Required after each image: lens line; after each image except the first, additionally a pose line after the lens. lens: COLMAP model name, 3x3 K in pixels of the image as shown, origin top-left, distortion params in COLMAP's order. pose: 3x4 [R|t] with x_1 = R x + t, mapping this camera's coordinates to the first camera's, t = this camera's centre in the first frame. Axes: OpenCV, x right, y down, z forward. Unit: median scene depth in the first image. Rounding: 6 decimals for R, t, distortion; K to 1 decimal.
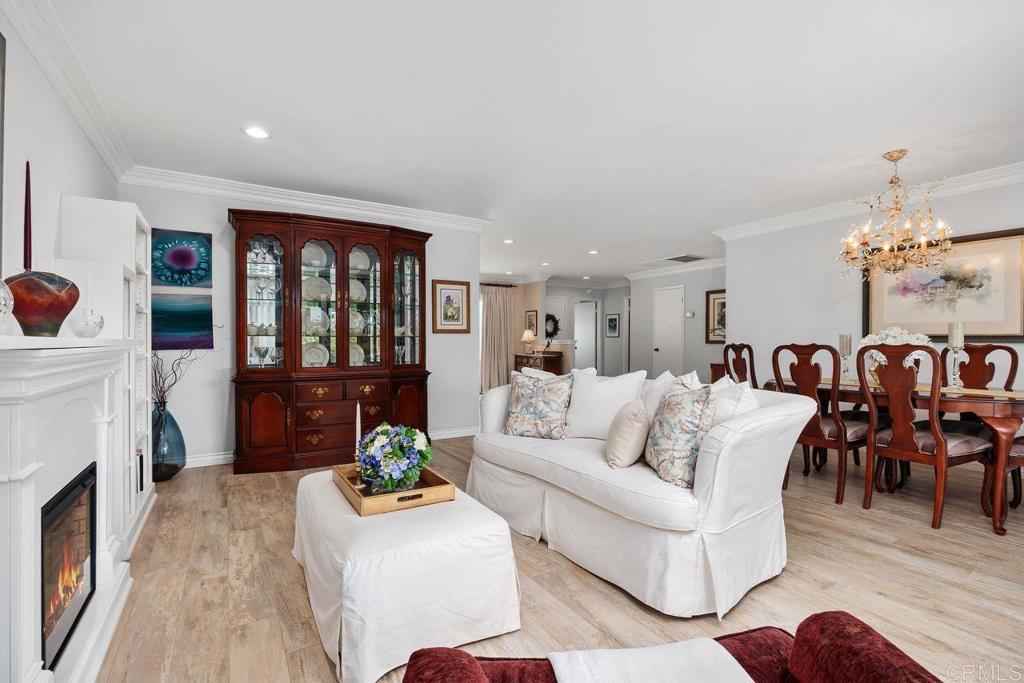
lens RADIAL K [[454.0, 0, 508.5], [0, 454.0, 340.9], [0, 0, 1]] dist [-0.002573, -0.000673]
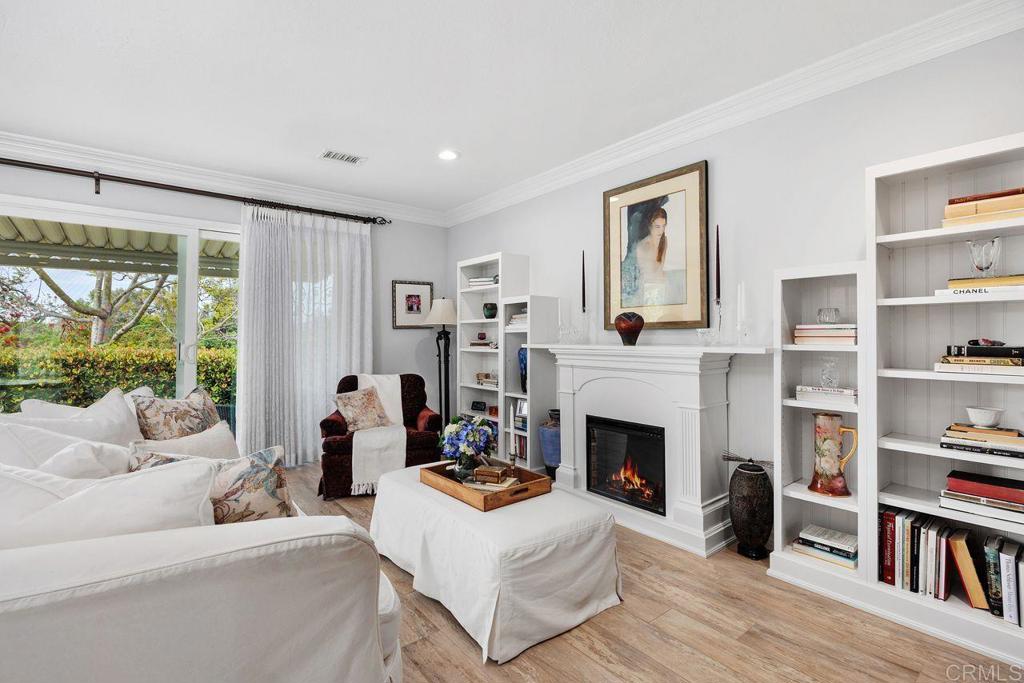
lens RADIAL K [[454.0, 0, 508.5], [0, 454.0, 340.9], [0, 0, 1]] dist [-0.002573, -0.000673]
pose [[-0.990720, 0.002358, -0.135896, -0.133631], [0.001305, 0.999968, 0.007833, -0.022473], [0.135910, 0.007583, -0.990692, 1.593433]]
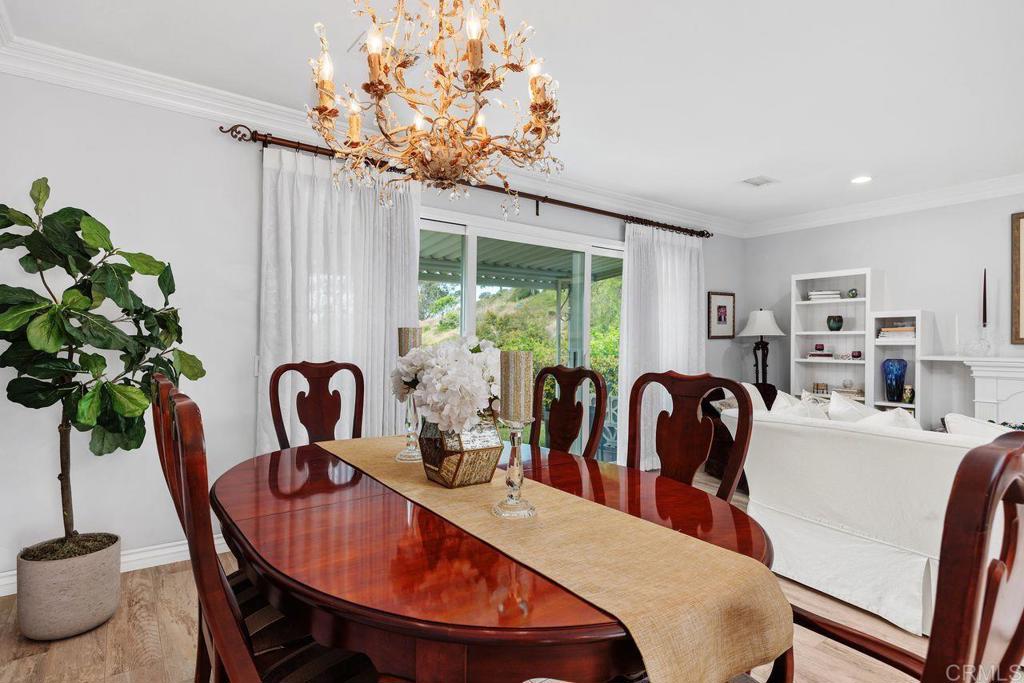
lens RADIAL K [[519.2, 0, 516.1], [0, 519.2, 348.9], [0, 0, 1]] dist [0.002000, 0.000685]
pose [[-0.995799, -0.009767, -0.091044, 1.044862], [-0.010660, 0.999900, 0.009329, -0.027197], [0.090944, 0.010260, -0.995803, 1.778771]]
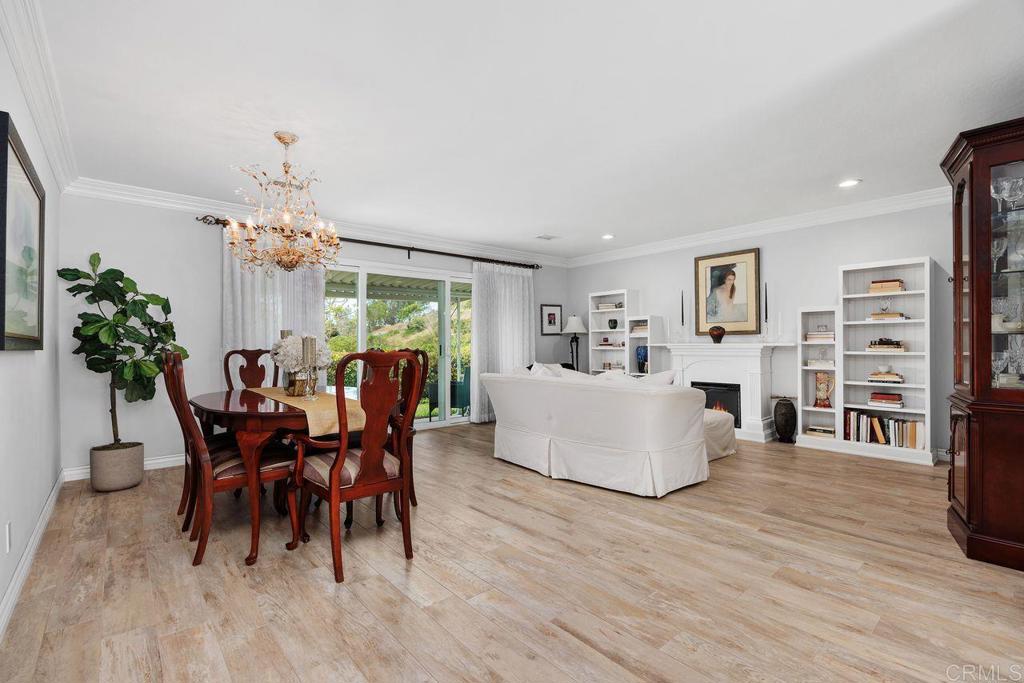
lens RADIAL K [[447.9, 0, 510.5], [0, 447.9, 348.5], [0, 0, 1]] dist [-0.002704, -0.000327]
pose [[-0.987004, 0.007248, -0.160530, 0.703596], [0.005778, 0.999937, 0.009622, -0.004474], [0.160590, 0.008569, -0.986984, 2.429560]]
